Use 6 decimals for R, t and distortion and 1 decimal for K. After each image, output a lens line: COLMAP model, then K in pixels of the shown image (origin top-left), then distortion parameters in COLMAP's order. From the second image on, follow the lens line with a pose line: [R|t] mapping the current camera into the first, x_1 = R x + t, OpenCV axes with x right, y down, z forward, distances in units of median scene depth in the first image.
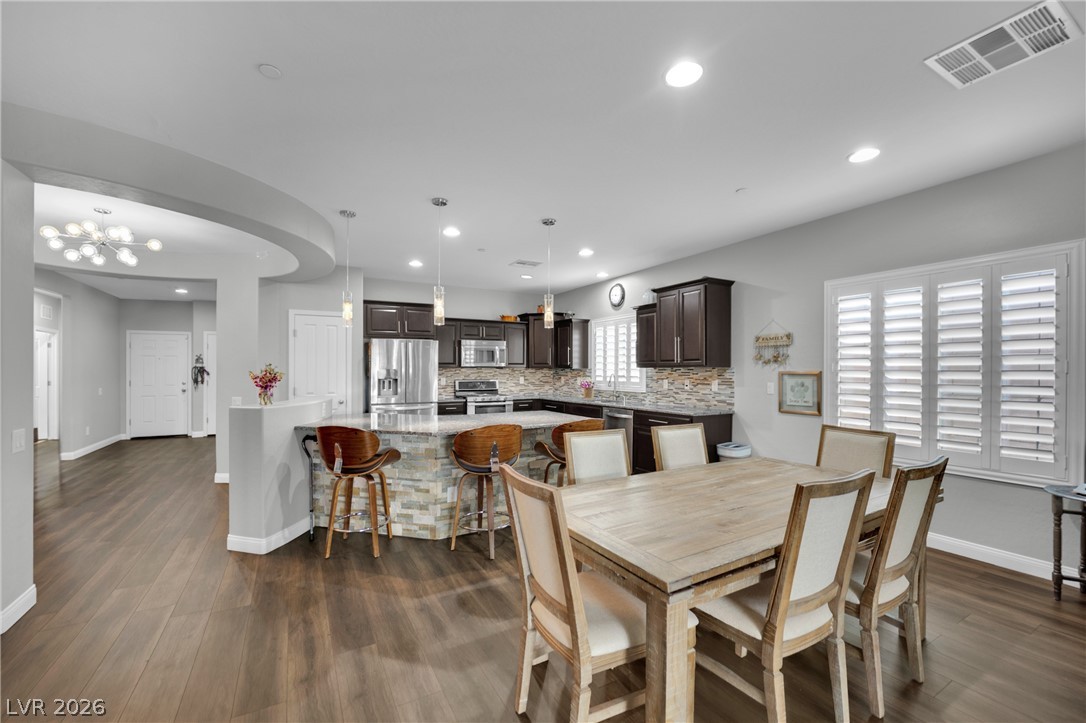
lens RADIAL K [[450.4, 0, 547.8], [0, 450.4, 365.8], [0, 0, 1]] dist [-0.015429, -0.002147]
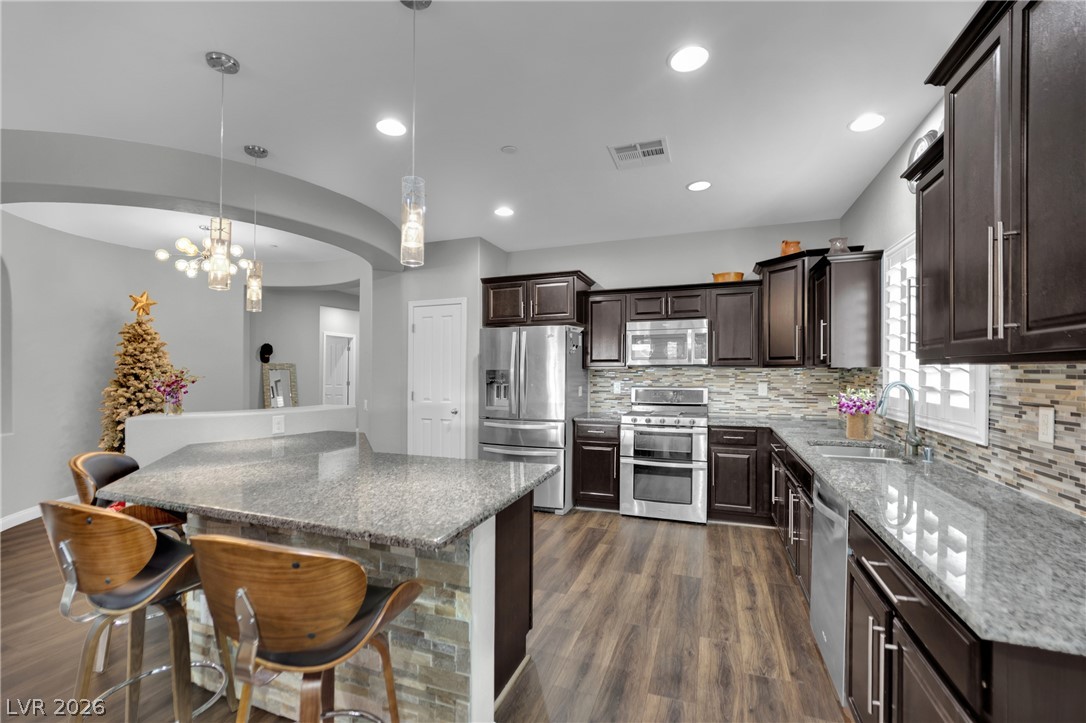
lens RADIAL K [[471.3, 0, 543.4], [0, 471.3, 372.7], [0, 0, 1]] dist [-0.020824, 0.001131]
pose [[0.642144, 0.003201, -0.766578, 0.266864], [0.009535, 0.999881, 0.012162, 0.003174], [0.766525, -0.015119, 0.642036, 0.568900]]
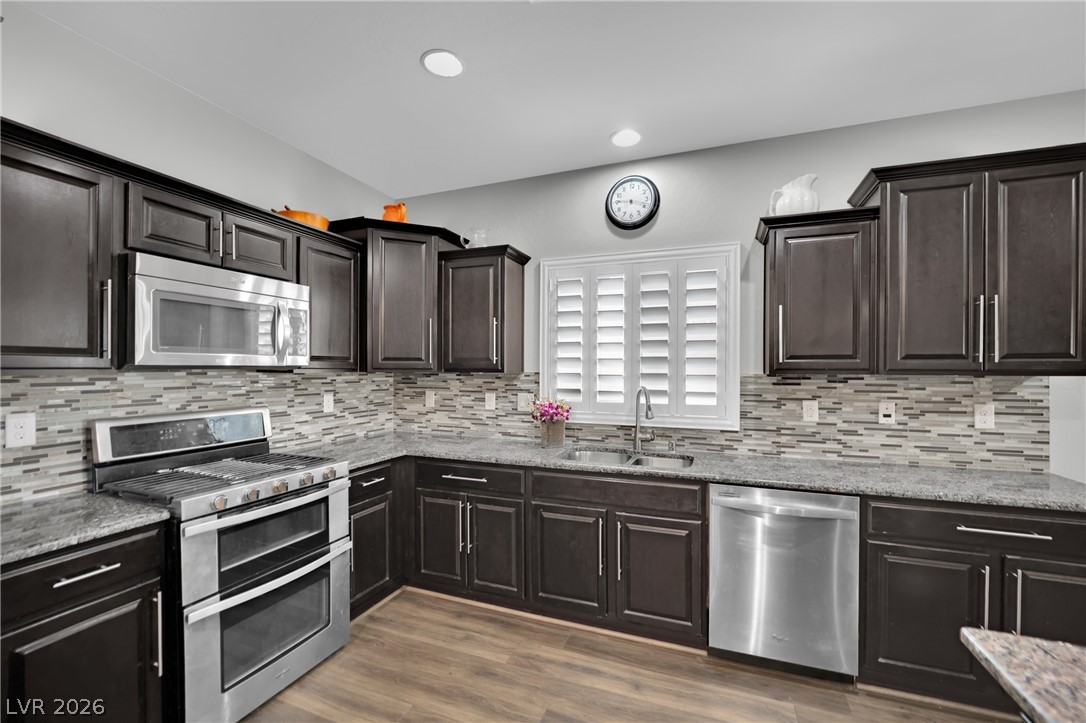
lens RADIAL K [[450.4, 0, 538.9], [0, 450.4, 370.4], [0, 0, 1]] dist [-0.015429, -0.002147]
pose [[0.780476, 0.000936, 0.625186, -0.199649], [-0.009523, 0.999901, 0.010391, -0.000523], [-0.625114, -0.014064, 0.780407, 0.788959]]
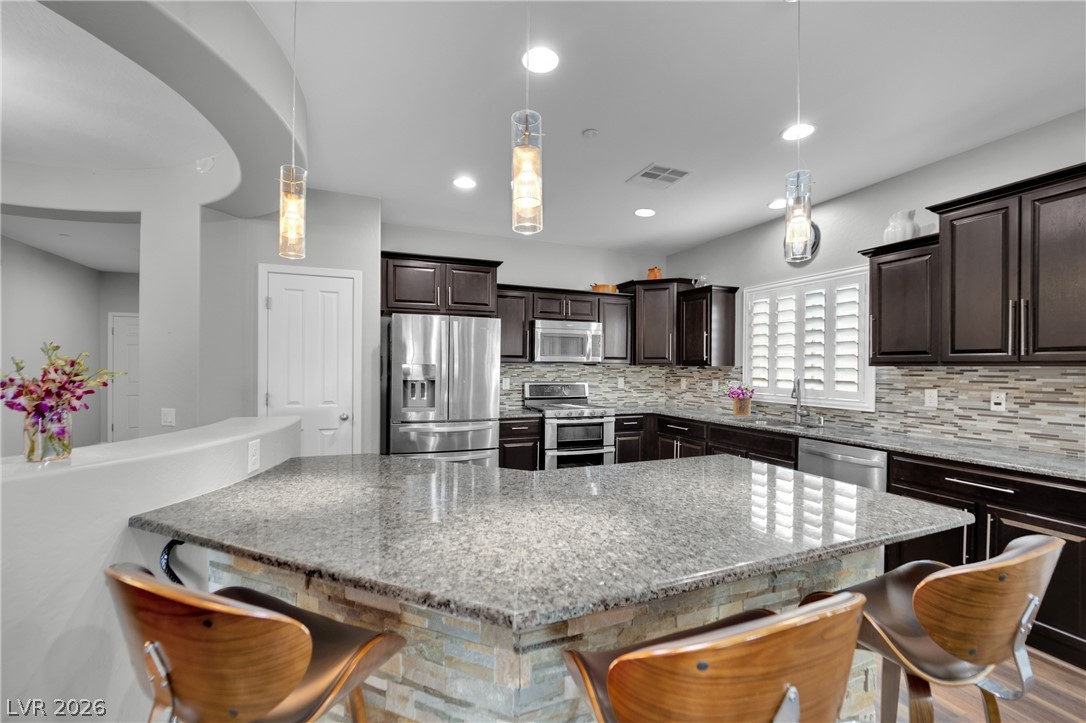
lens RADIAL K [[450.4, 0, 549.6], [0, 450.4, 365.8], [0, 0, 1]] dist [-0.015429, -0.002147]
pose [[0.992230, 0.009069, -0.124087, -0.104867], [-0.008272, 0.999942, 0.006941, 0.003383], [0.124143, -0.005861, 0.992247, 0.417313]]
